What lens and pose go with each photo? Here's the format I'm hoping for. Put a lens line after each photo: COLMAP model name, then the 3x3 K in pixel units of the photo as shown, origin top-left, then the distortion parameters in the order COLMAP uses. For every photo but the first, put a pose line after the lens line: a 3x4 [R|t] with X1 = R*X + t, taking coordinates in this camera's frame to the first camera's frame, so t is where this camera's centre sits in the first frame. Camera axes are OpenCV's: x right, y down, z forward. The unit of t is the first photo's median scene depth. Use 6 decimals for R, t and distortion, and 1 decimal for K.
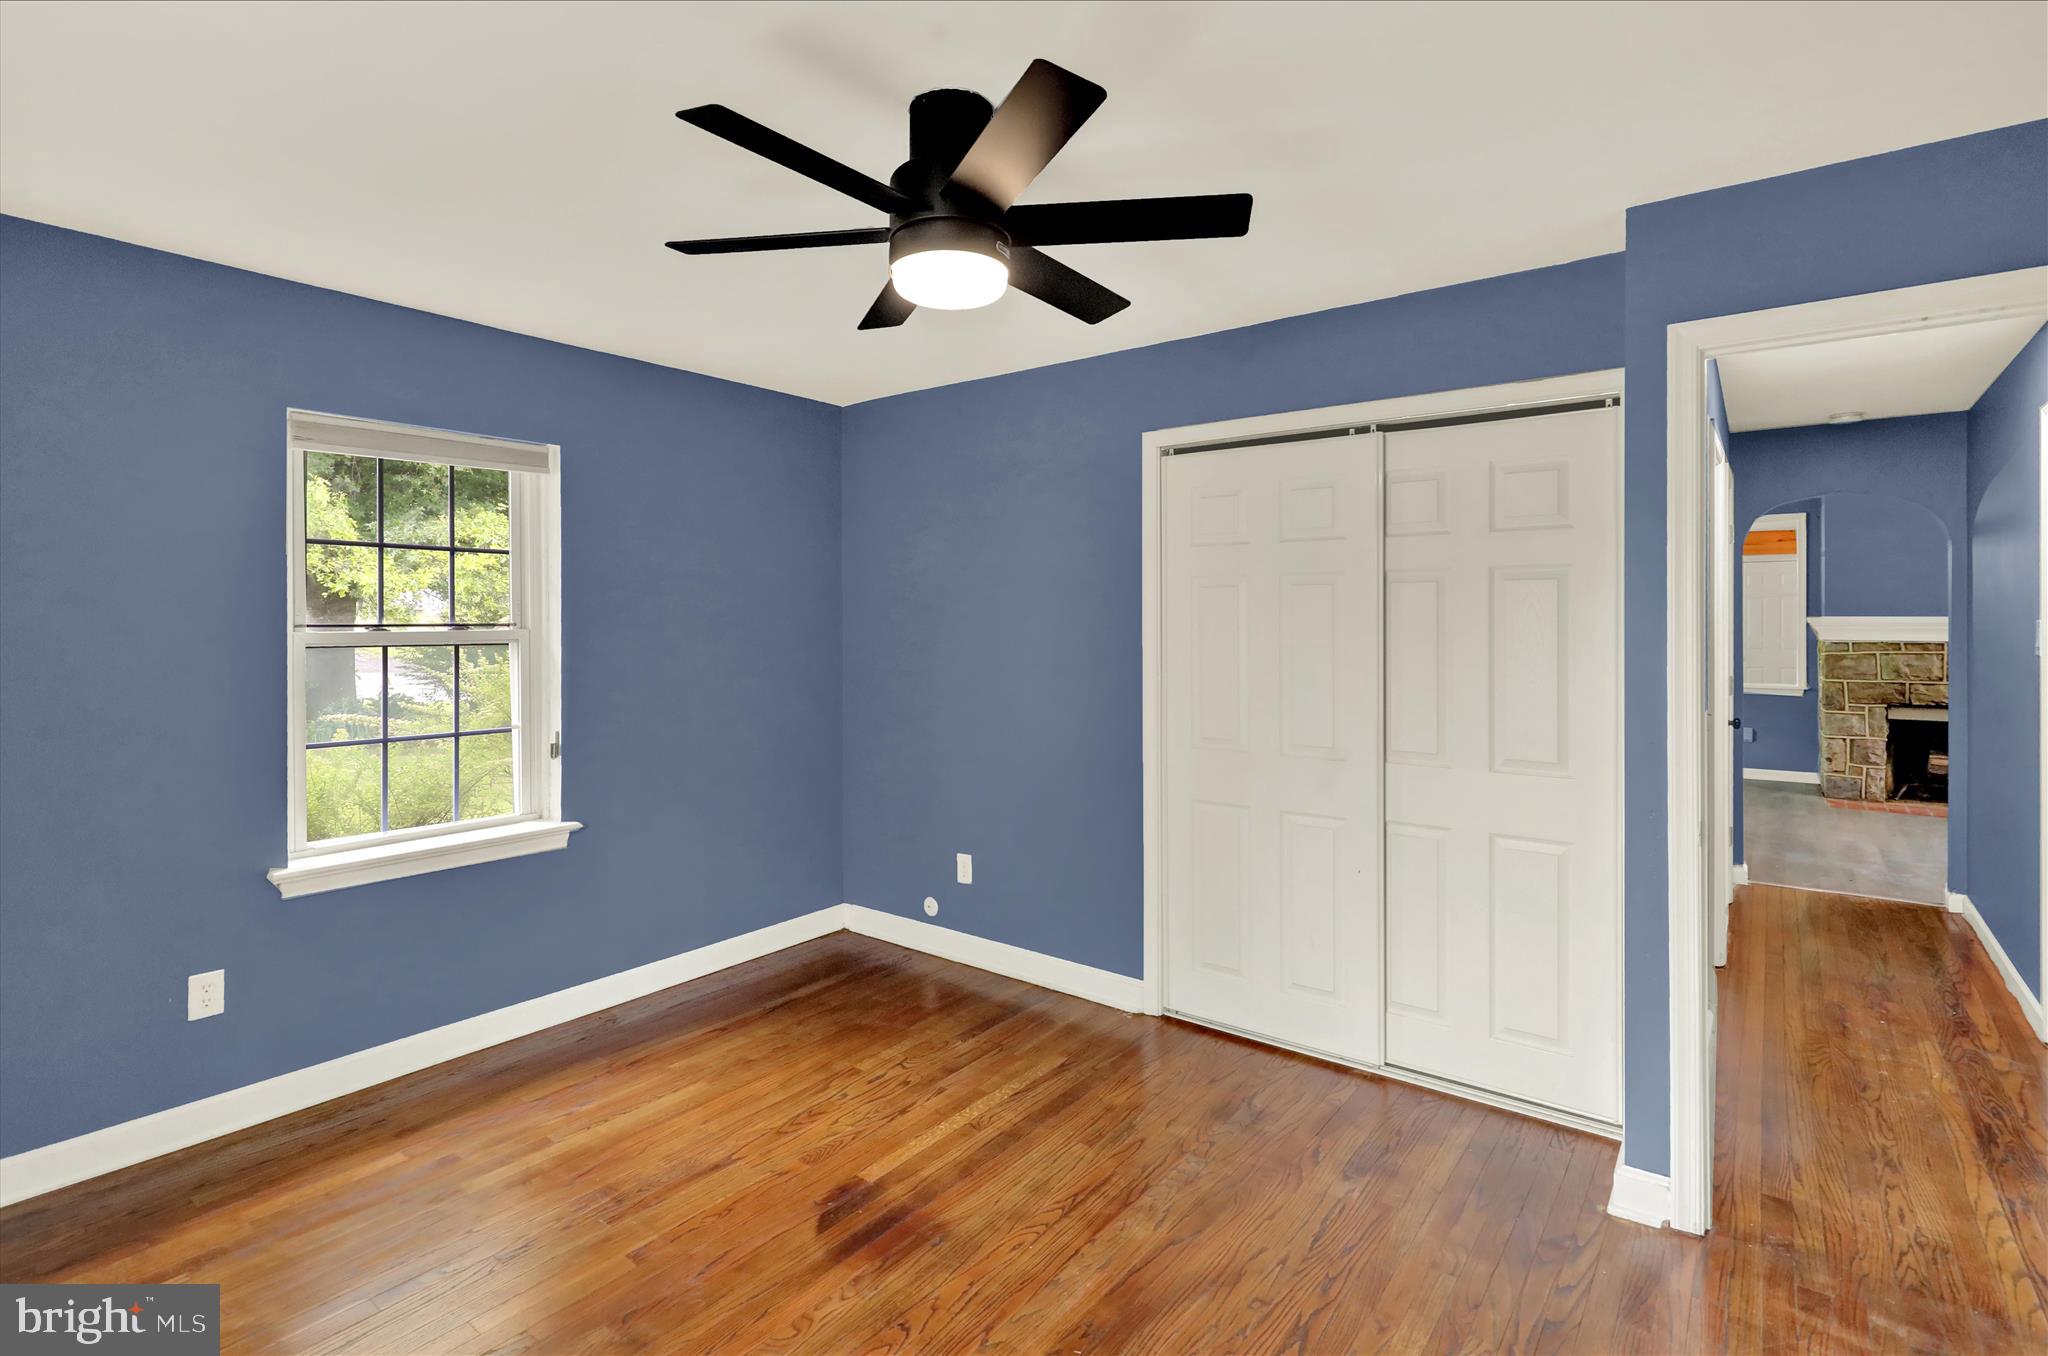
lens RADIAL K [[962.8, 0, 1022.2], [0, 962.8, 621.6], [0, 0, 1]] dist [0.000562, -0.000080]
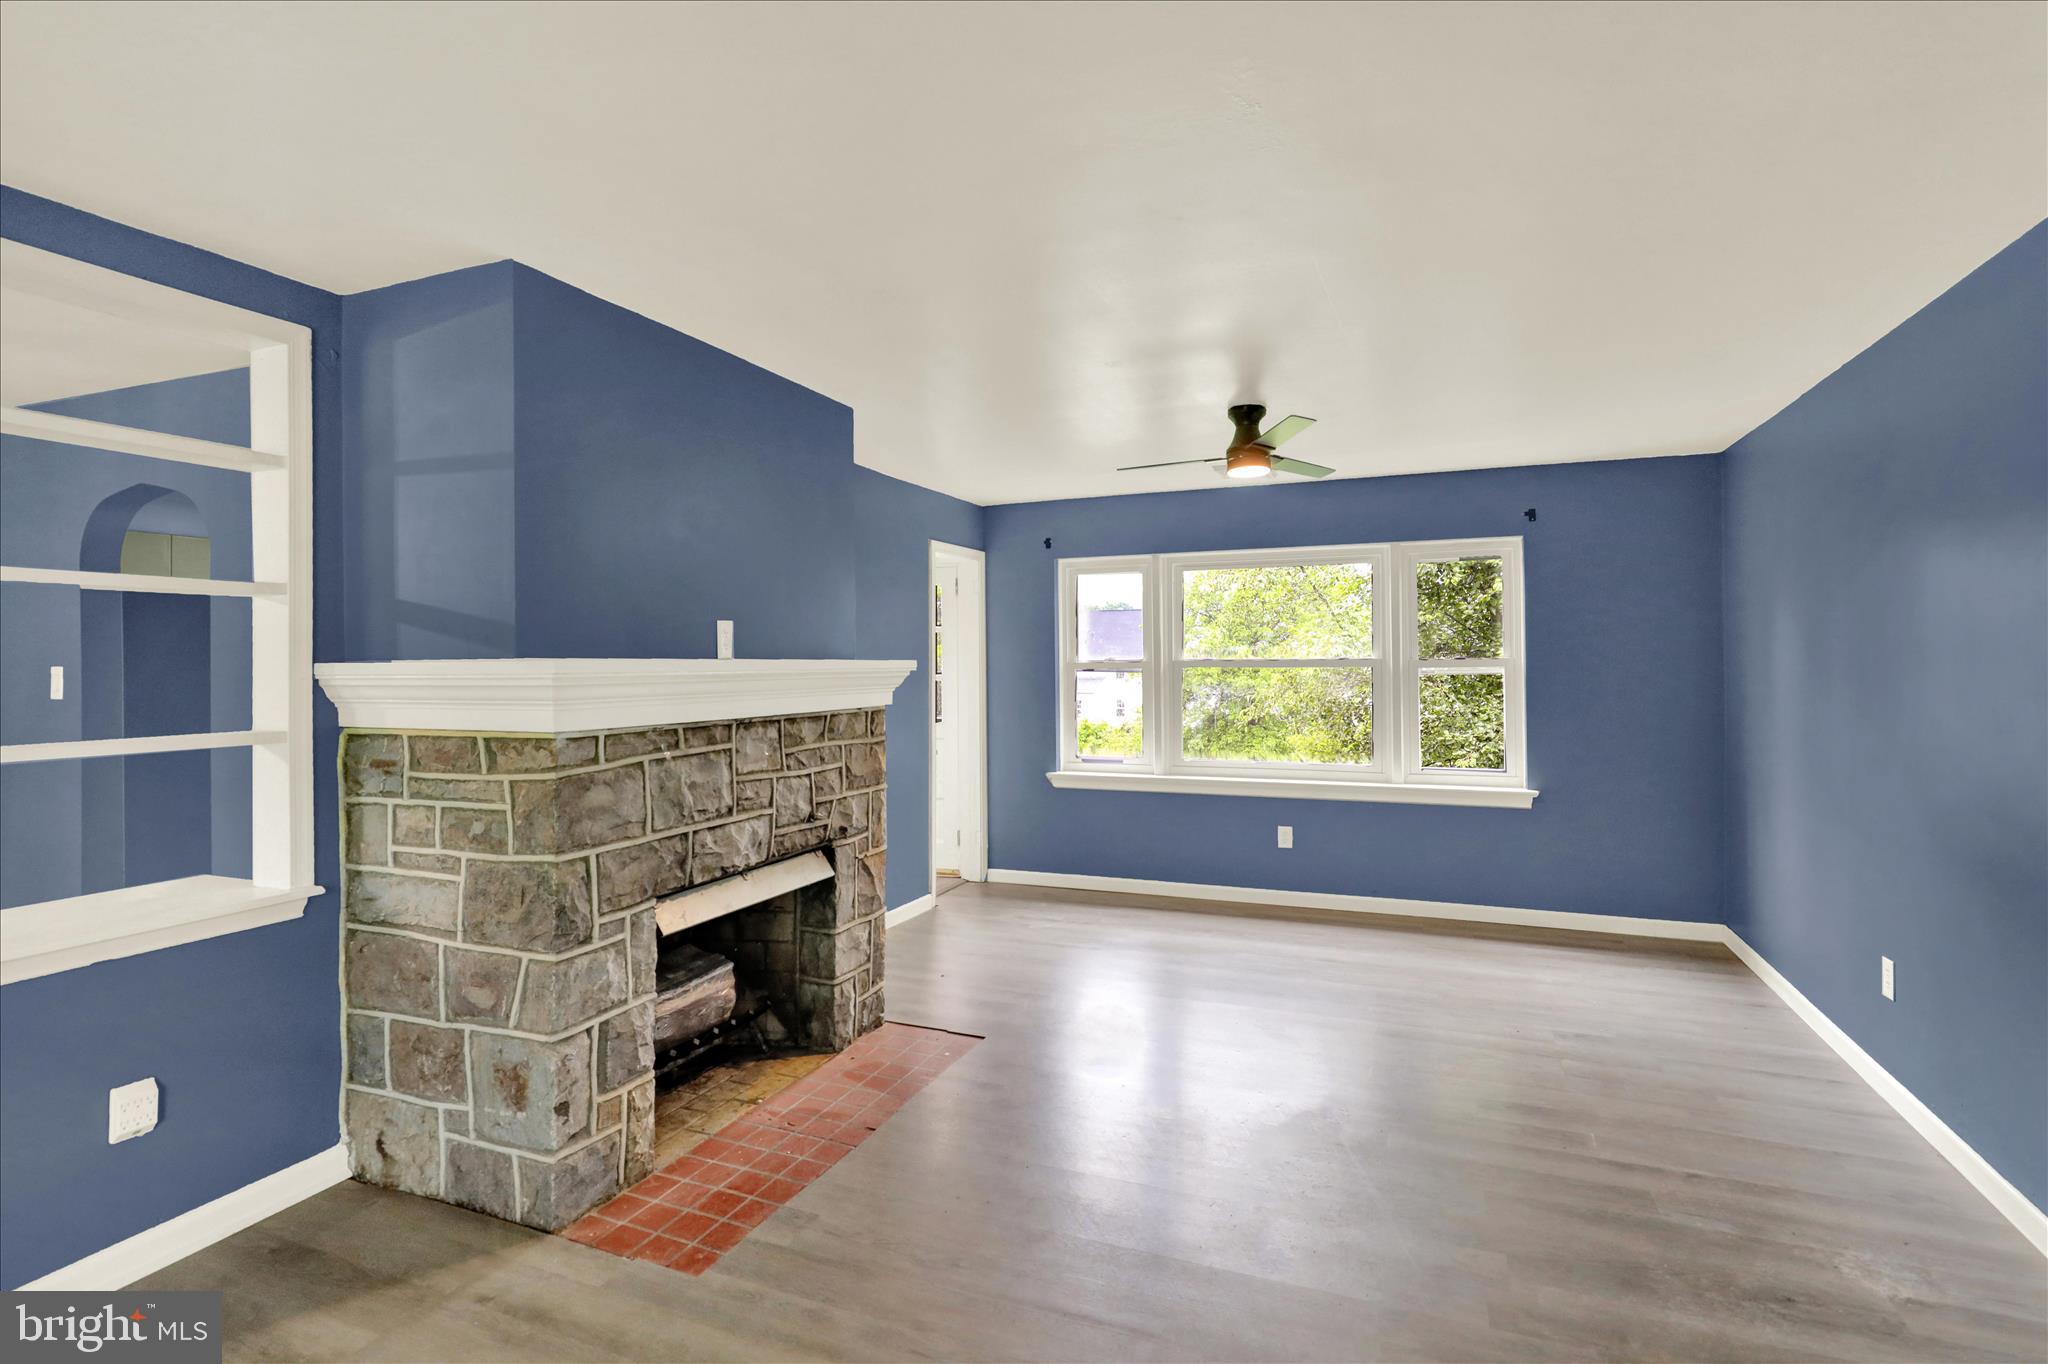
lens RADIAL K [[1021.6, 0, 1016.6], [0, 1021.6, 653.9], [0, 0, 1]] dist [0.001106, 0.000098]
pose [[-0.259224, 0.008250, 0.965782, 0.481297], [0.010078, 0.999932, -0.005837, -0.003168], [-0.965765, 0.008220, -0.259290, 0.958841]]
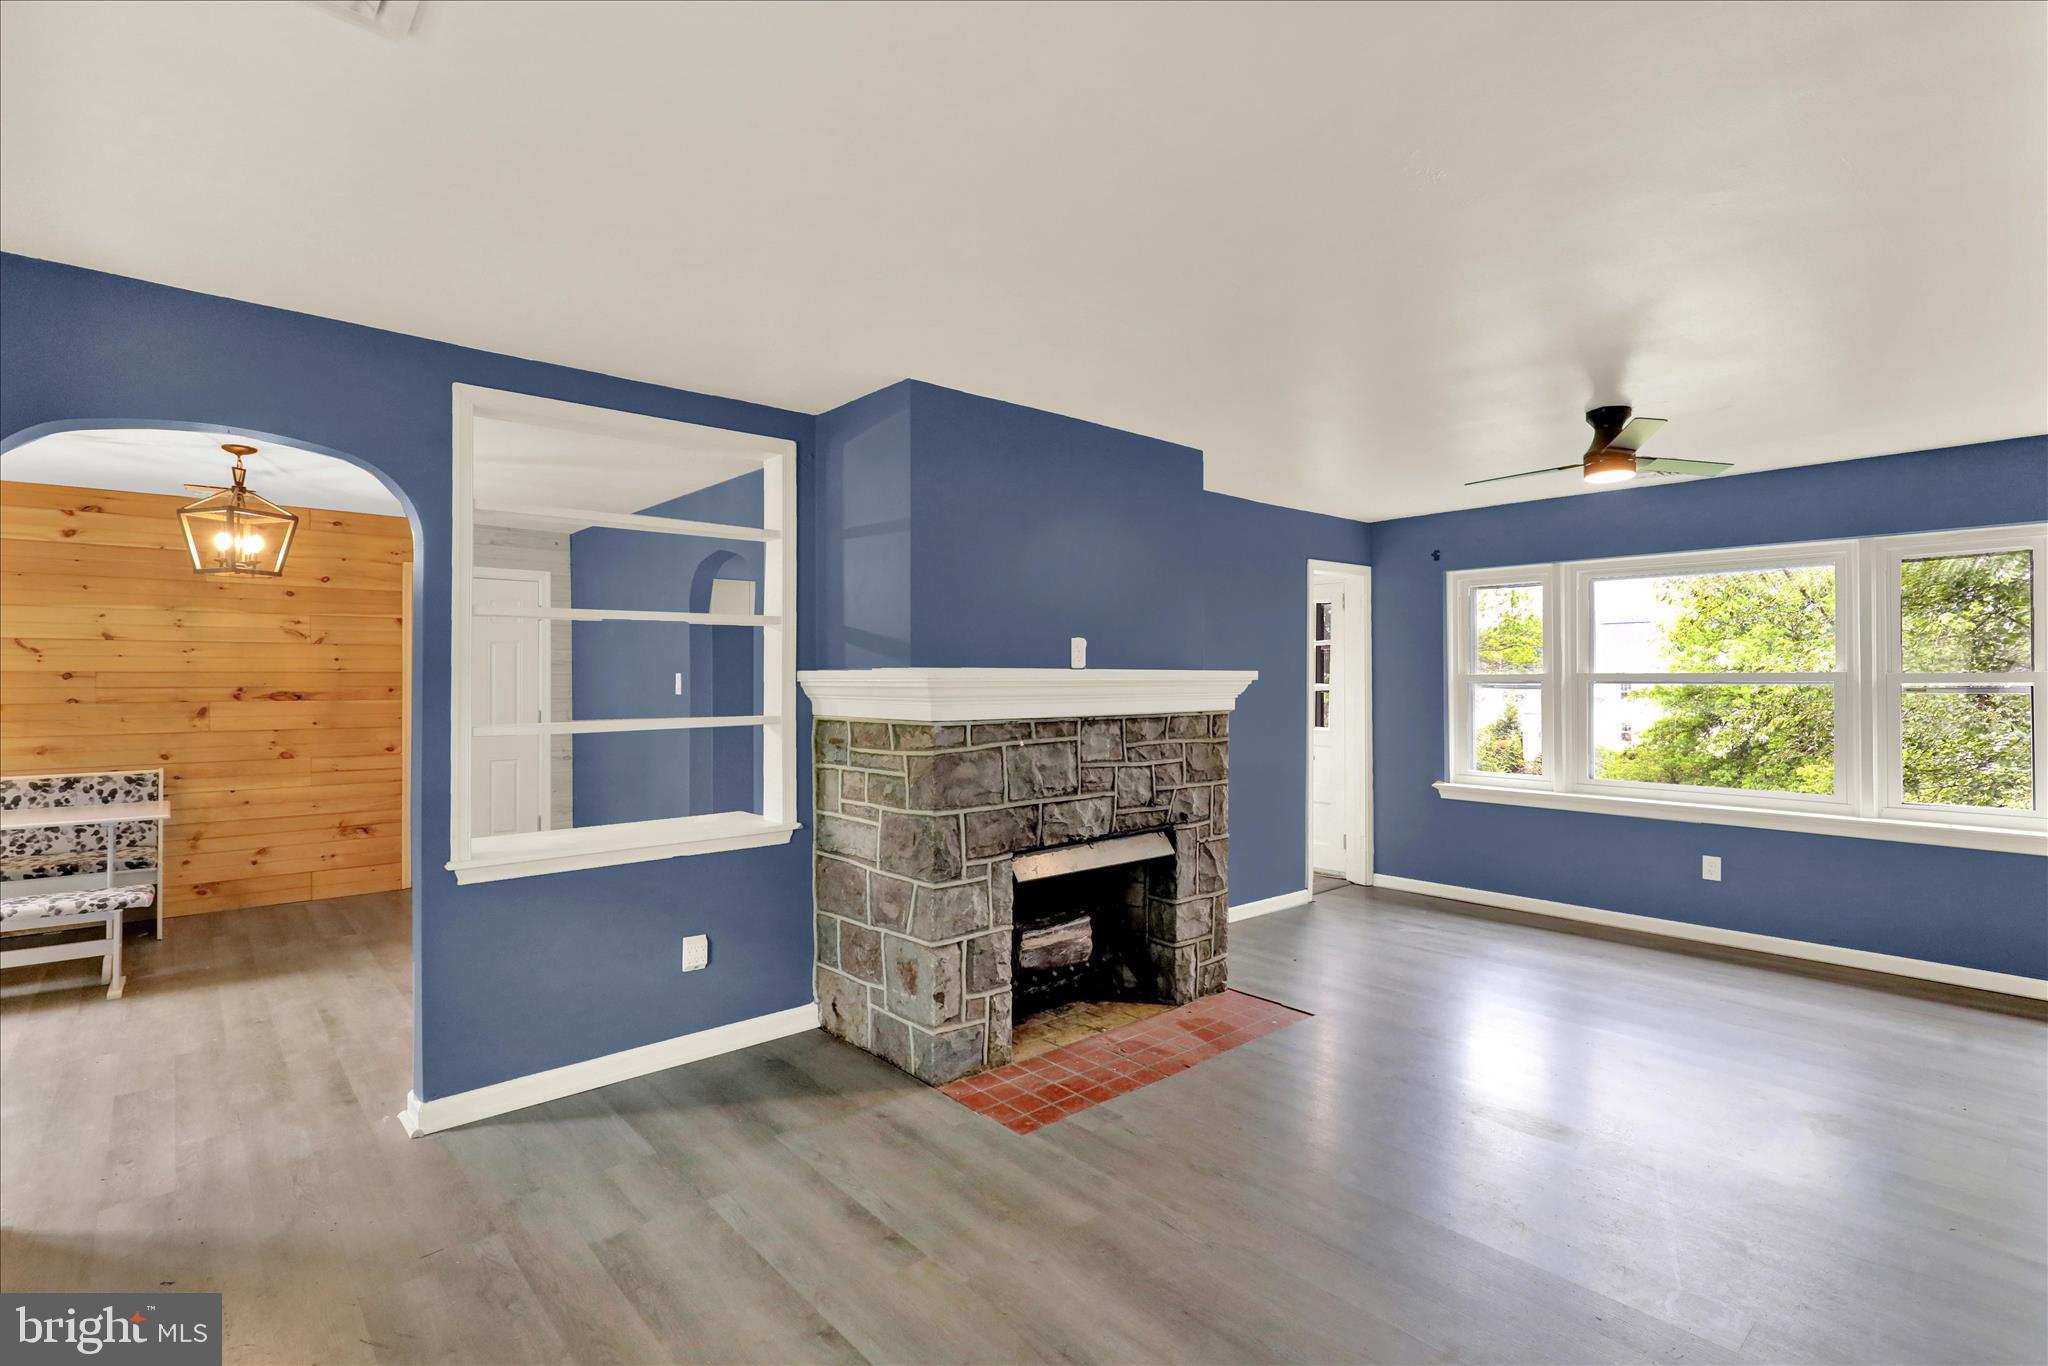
lens RADIAL K [[989.8, 0, 1025.5], [0, 989.8, 674.7], [0, 0, 1]] dist [0.001843, 0.000119]
pose [[0.186539, -0.000035, 0.982448, 0.414742], [0.005348, 0.999985, -0.000980, -0.001263], [-0.982433, 0.005437, 0.186536, 0.894030]]
